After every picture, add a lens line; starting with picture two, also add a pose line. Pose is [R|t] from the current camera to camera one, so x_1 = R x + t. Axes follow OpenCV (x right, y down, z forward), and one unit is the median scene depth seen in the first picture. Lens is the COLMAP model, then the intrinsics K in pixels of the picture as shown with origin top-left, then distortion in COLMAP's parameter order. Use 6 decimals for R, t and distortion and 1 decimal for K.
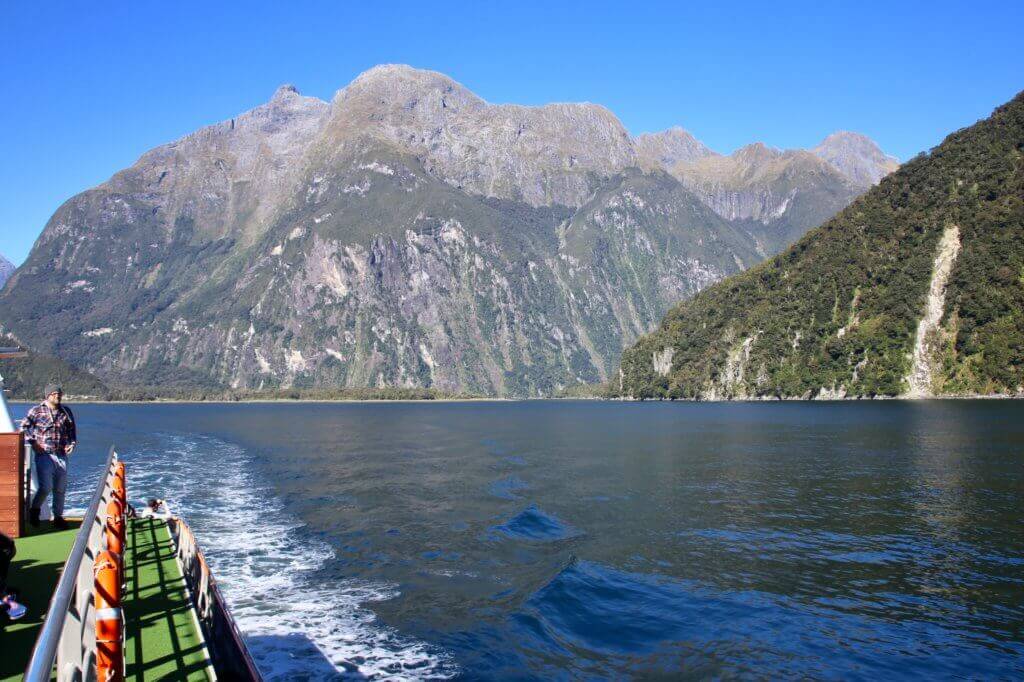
lens RADIAL K [[942.0, 0, 512.7], [0, 942.0, 342.1], [0, 0, 1]] dist [-0.105734, 0.000000]
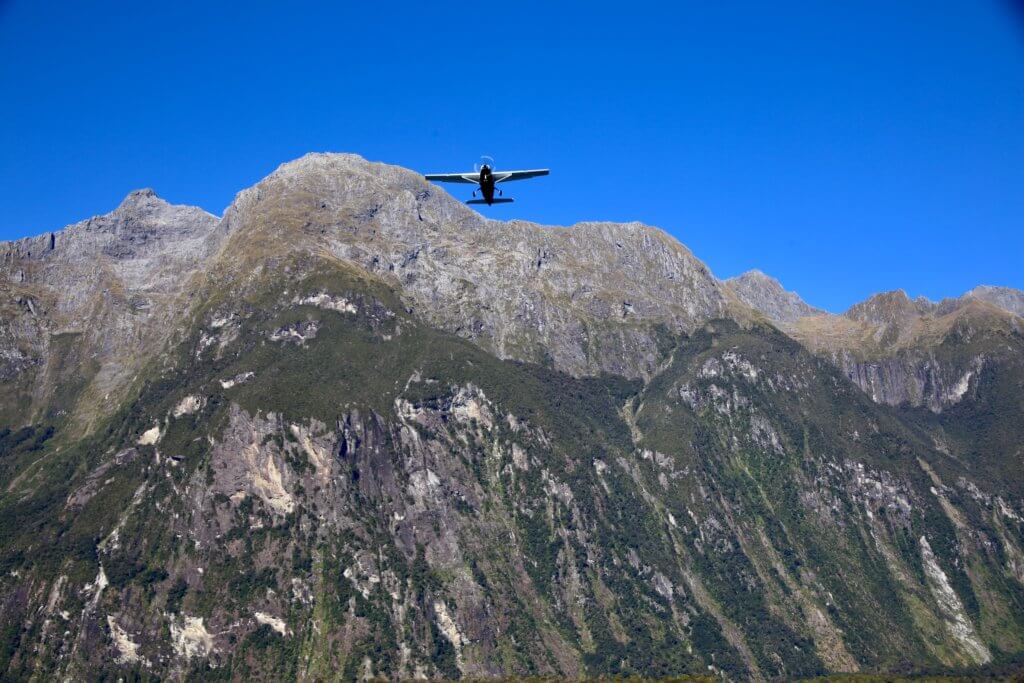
lens RADIAL K [[1292.4, 0, 511.8], [0, 1292.4, 341.4], [0, 0, 1]] dist [0.093374, 0.000000]
pose [[0.995351, 0.015284, 0.095091, -0.108603], [0.005441, 0.976827, -0.213963, 0.013388], [-0.096157, 0.213486, 0.972203, 0.206320]]
